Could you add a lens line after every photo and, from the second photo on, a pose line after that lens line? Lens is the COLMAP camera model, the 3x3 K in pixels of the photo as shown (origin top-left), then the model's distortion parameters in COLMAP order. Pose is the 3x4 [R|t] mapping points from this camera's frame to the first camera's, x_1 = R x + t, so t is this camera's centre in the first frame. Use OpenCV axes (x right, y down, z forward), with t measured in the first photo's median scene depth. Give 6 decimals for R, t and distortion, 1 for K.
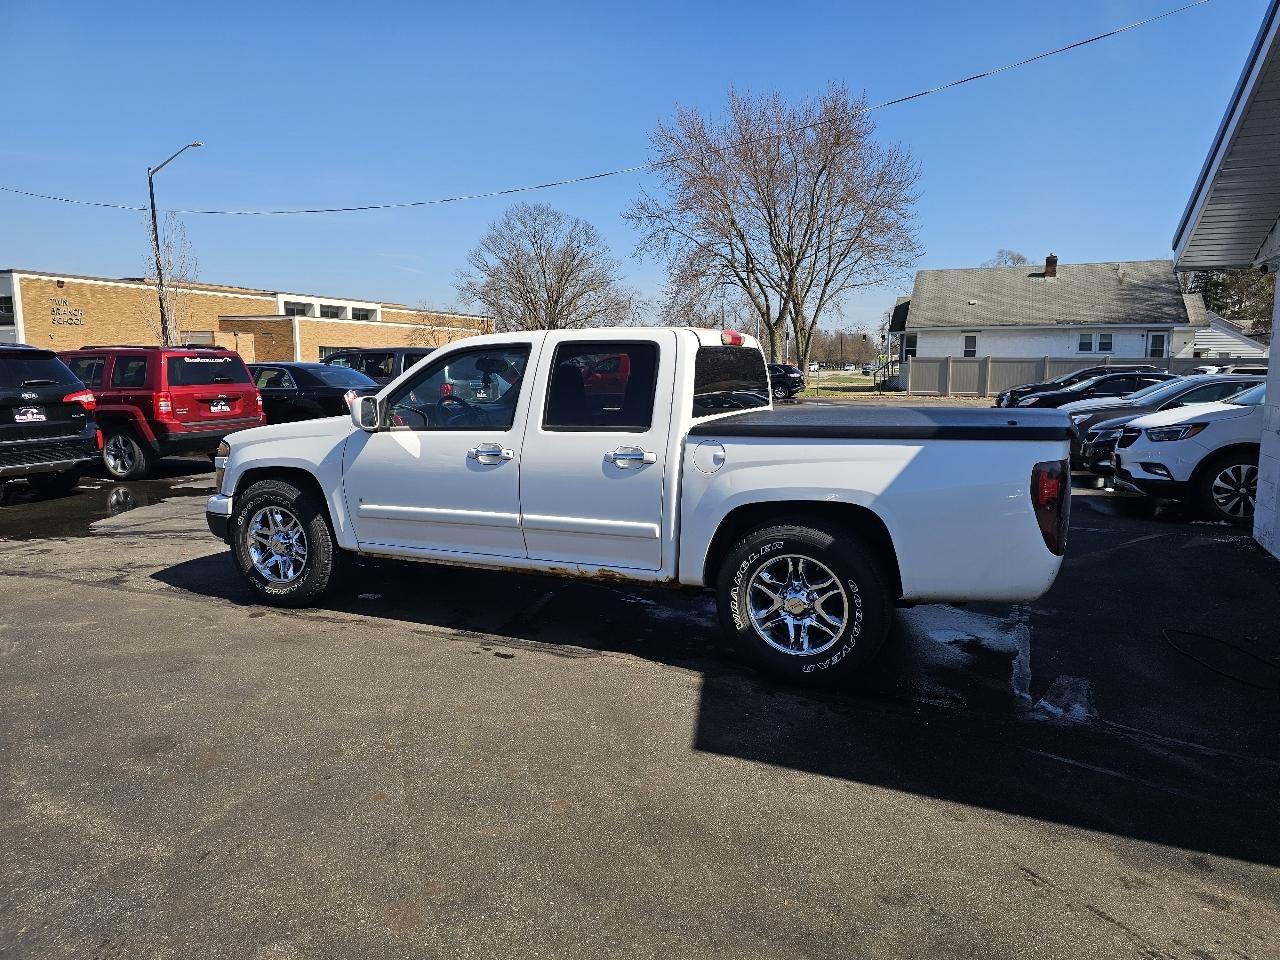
lens RADIAL K [[855.0, 0, 647.8], [0, 855.0, 472.9], [0, 0, 1]] dist [0.054339, -0.046439]
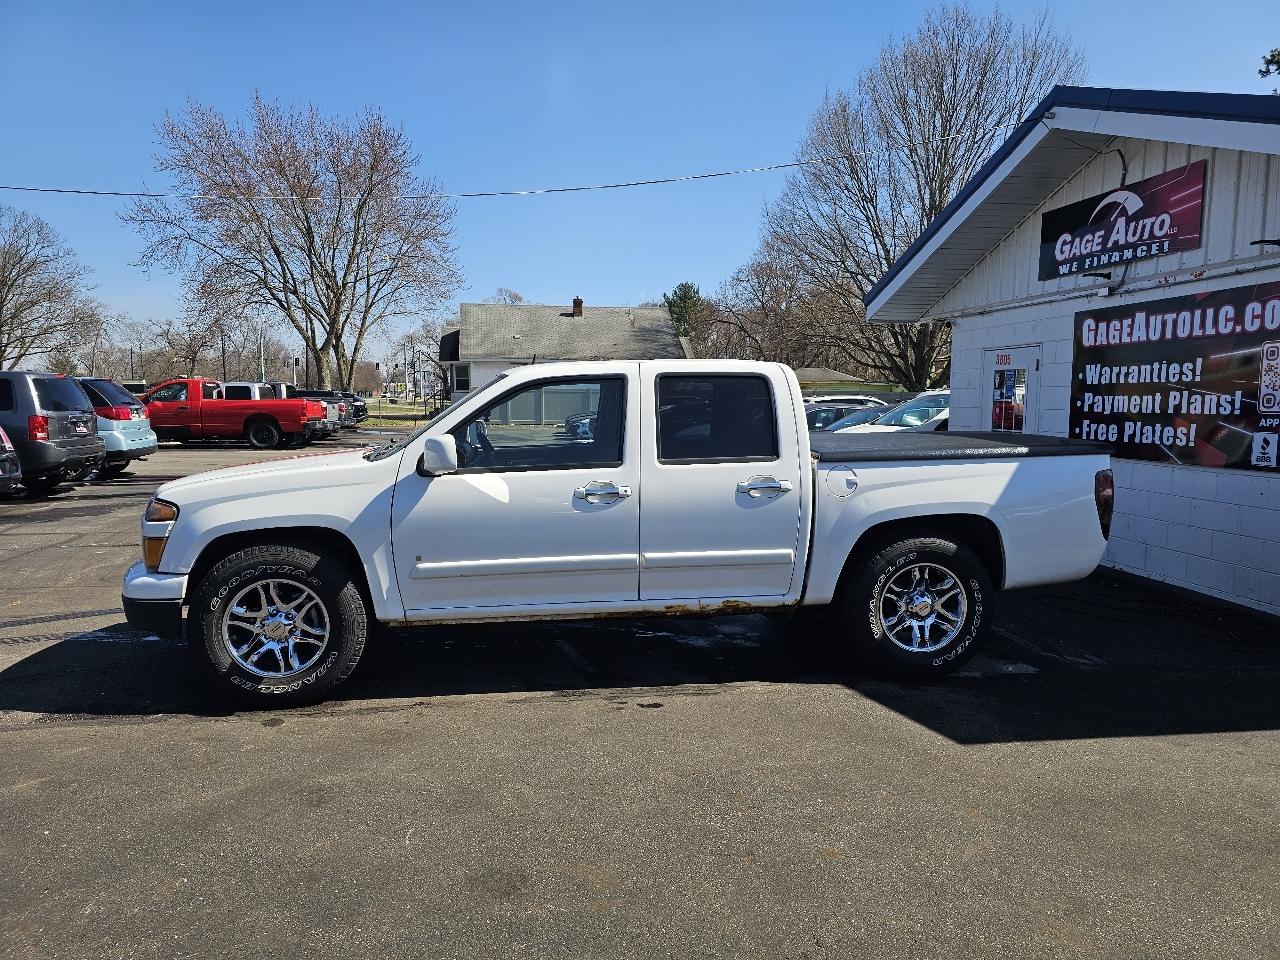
lens RADIAL K [[855.0, 0, 639.5], [0, 855.0, 483.3], [0, 0, 1]] dist [0.054339, -0.046439]
pose [[0.851308, -0.054212, 0.521858, -0.561613], [0.064928, 0.997887, -0.002254, -0.024437], [-0.520633, 0.035802, 0.853029, 0.168214]]
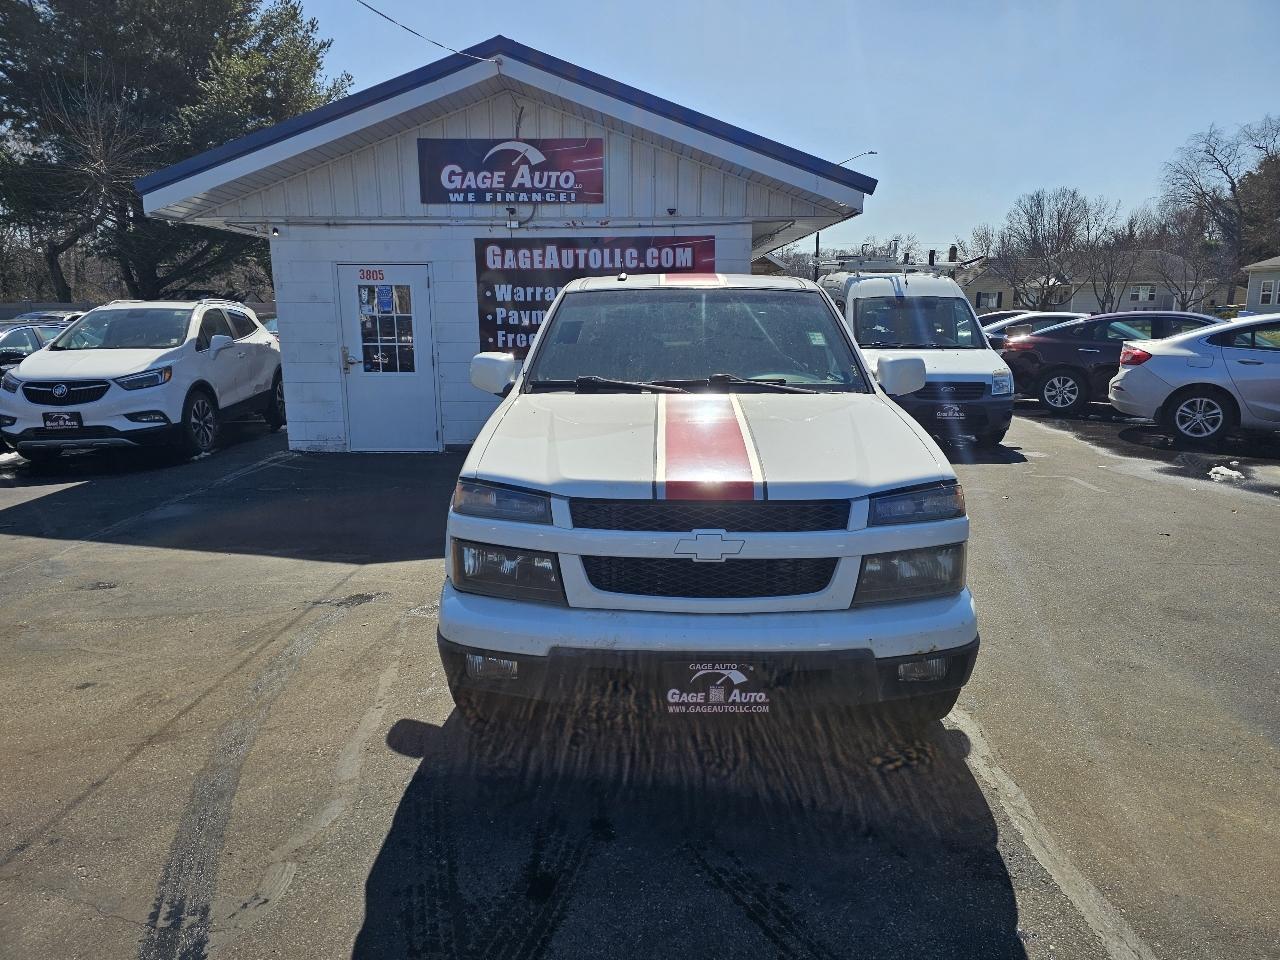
lens RADIAL K [[858.8, 0, 640.1], [0, 858.8, 477.0], [0, 0, 1]] dist [0.059252, -0.048804]
pose [[-0.387480, -0.178375, 0.904457, -0.909937], [0.119260, 0.963159, 0.241044, -0.185412], [-0.914132, 0.201265, -0.351932, 1.416665]]
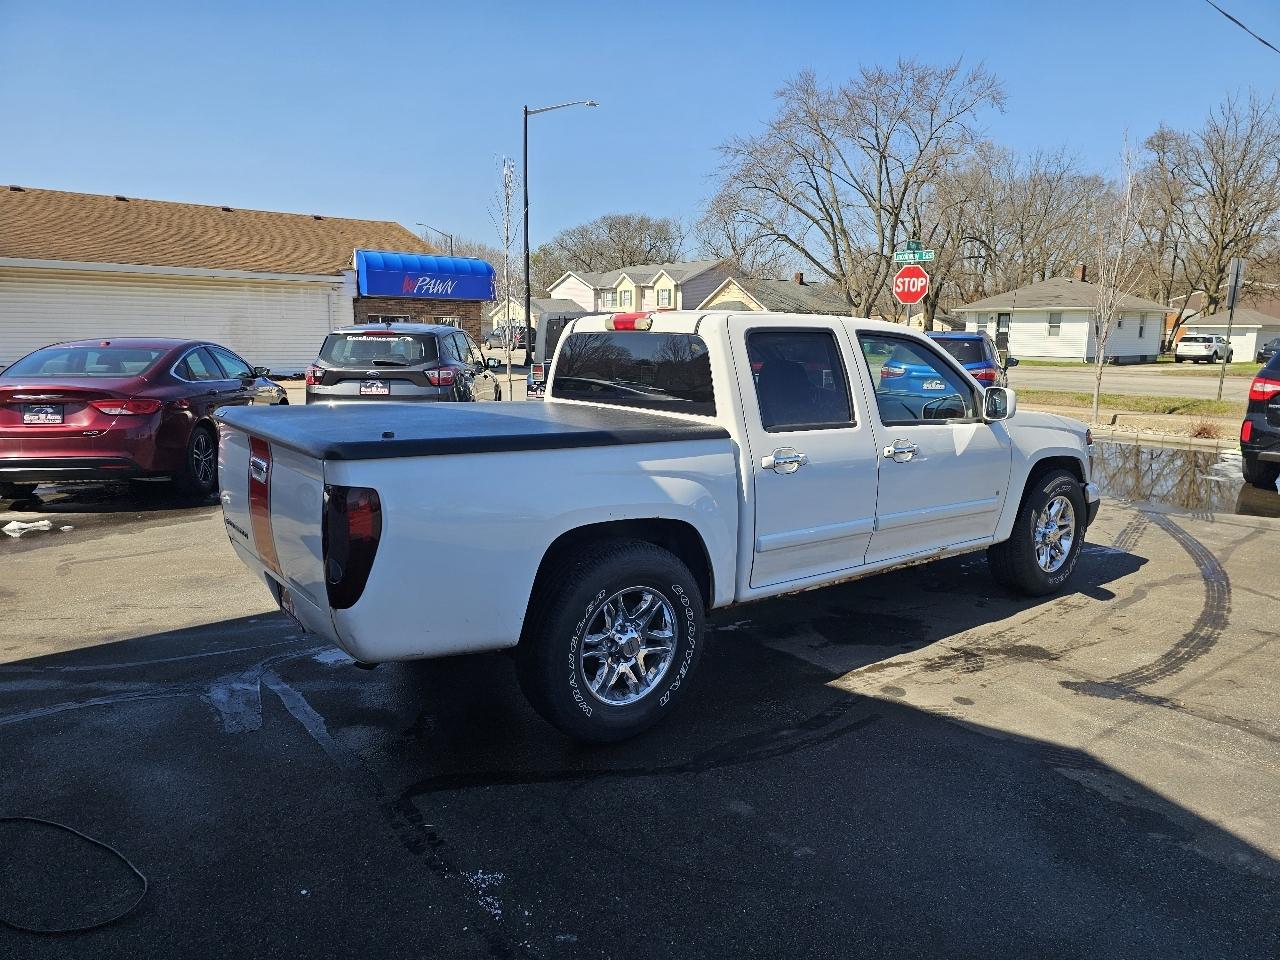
lens RADIAL K [[855.0, 0, 652.7], [0, 855.0, 476.8], [0, 0, 1]] dist [0.054339, -0.046439]
pose [[-0.465141, 0.139538, -0.874170, 0.814332], [-0.124463, 0.967381, 0.220643, -0.187670], [0.876443, 0.211432, -0.432601, 1.339505]]
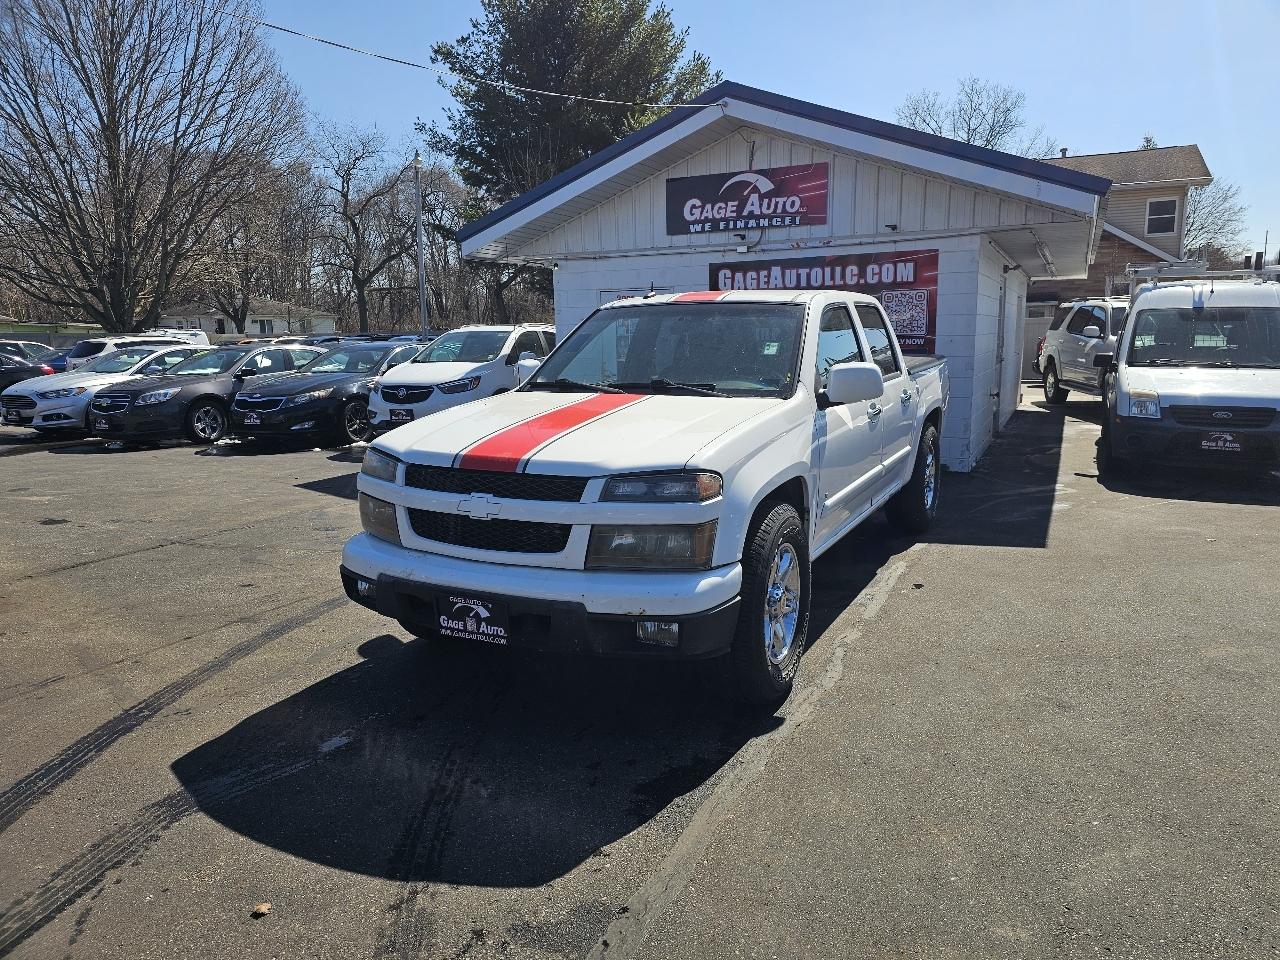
lens RADIAL K [[855.0, 0, 655.9], [0, 855.0, 474.5], [0, 0, 1]] dist [0.054339, -0.046439]
pose [[0.051235, -0.165912, 0.984809, -1.075342], [0.138155, 0.977800, 0.157544, -0.128501], [-0.989084, 0.127985, 0.073019, 1.058436]]
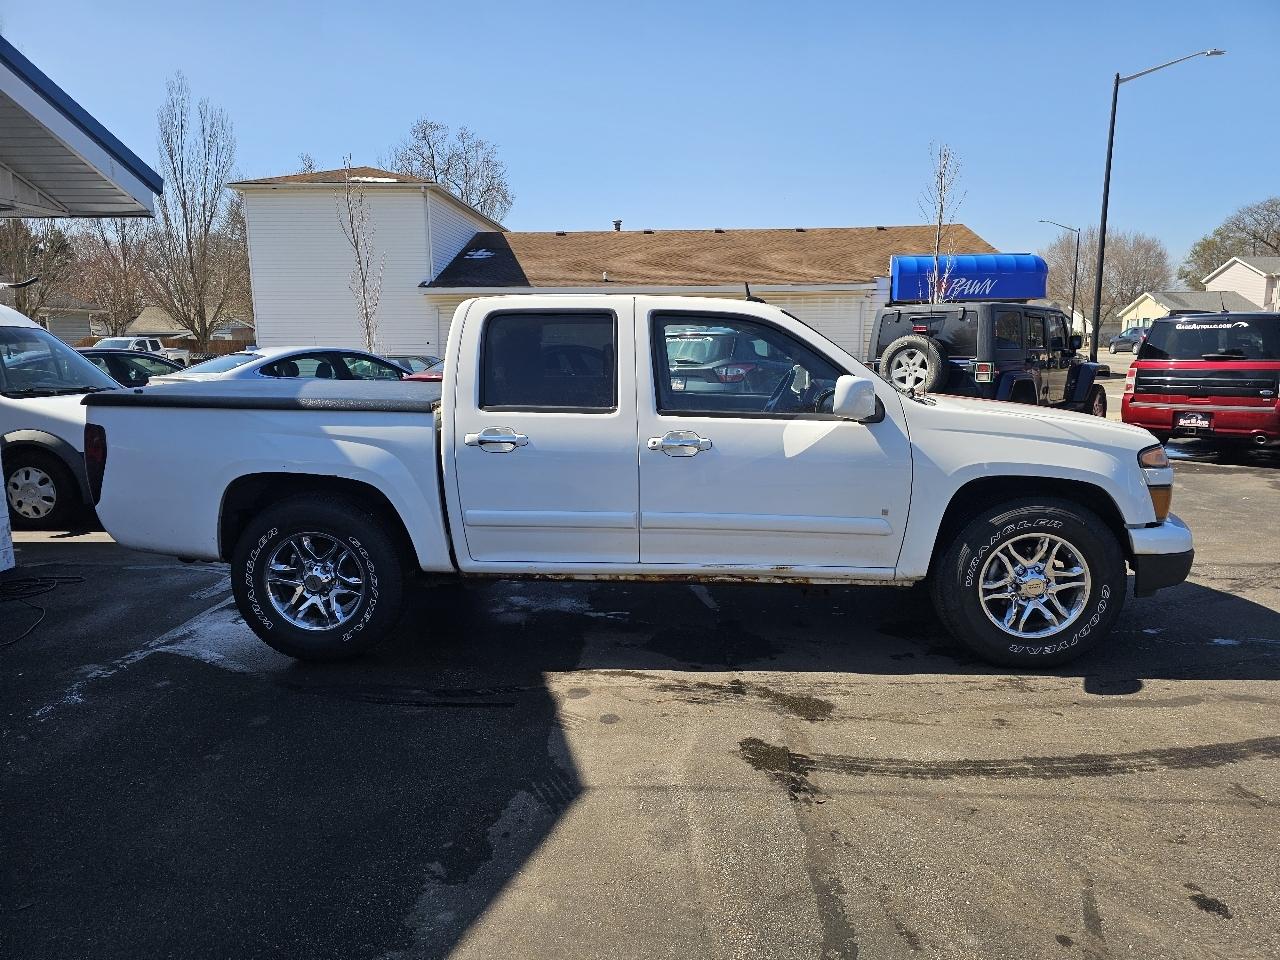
lens RADIAL K [[855.0, 0, 652.2], [0, 855.0, 484.6], [0, 0, 1]] dist [0.054339, -0.046439]
pose [[-0.931118, 0.066476, -0.358608, 0.261884], [-0.040099, 0.958629, 0.281821, -0.232118], [0.362507, 0.276789, -0.889931, 1.845415]]
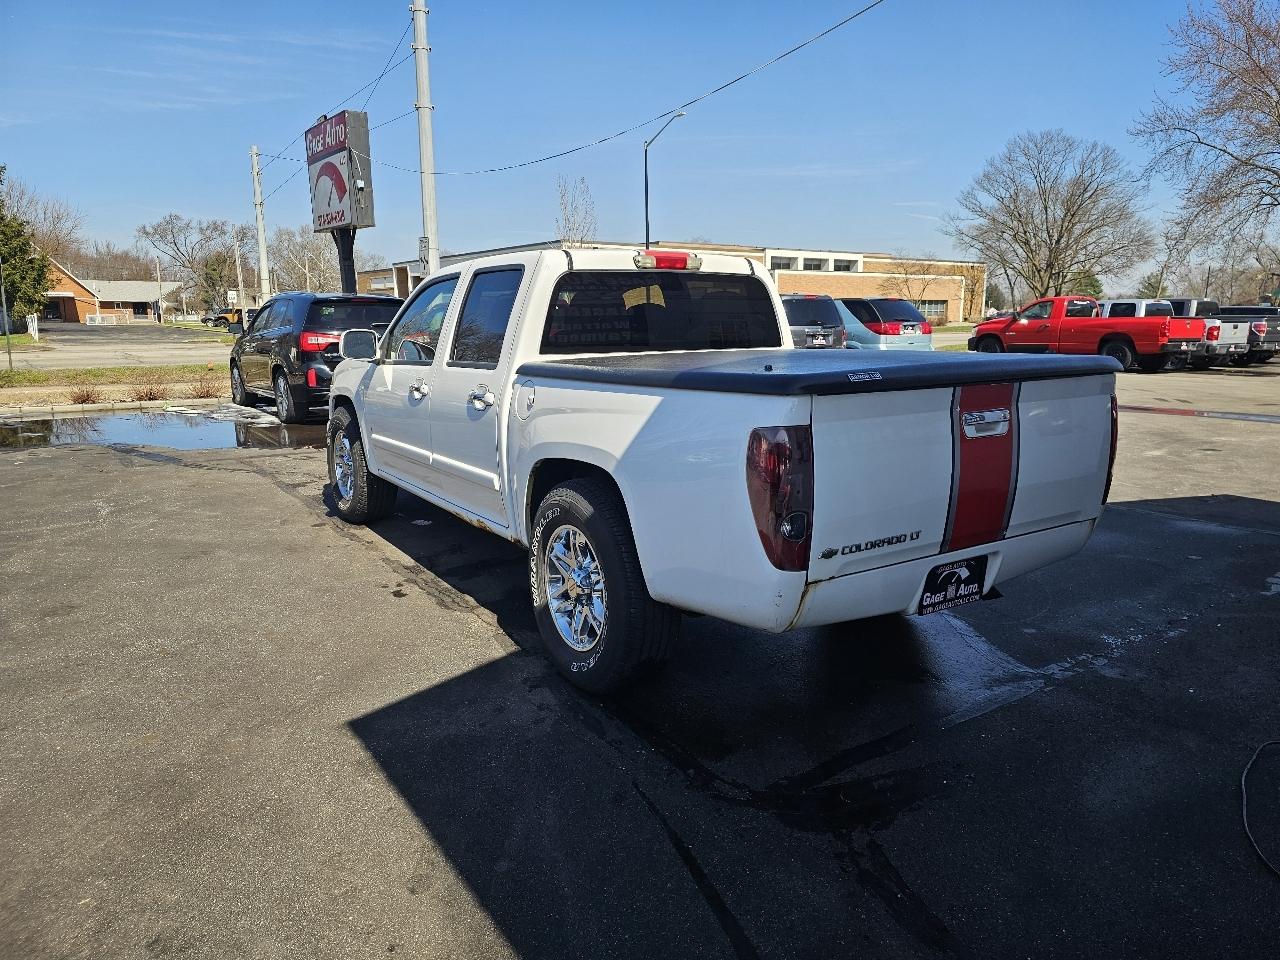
lens RADIAL K [[855.0, 0, 648.7], [0, 855.0, 474.6], [0, 0, 1]] dist [0.054339, -0.046439]
pose [[0.846924, 0.093588, -0.523412, 0.497036], [-0.063691, 0.995157, 0.074880, -0.013454], [0.527885, -0.030081, 0.848783, 0.271582]]
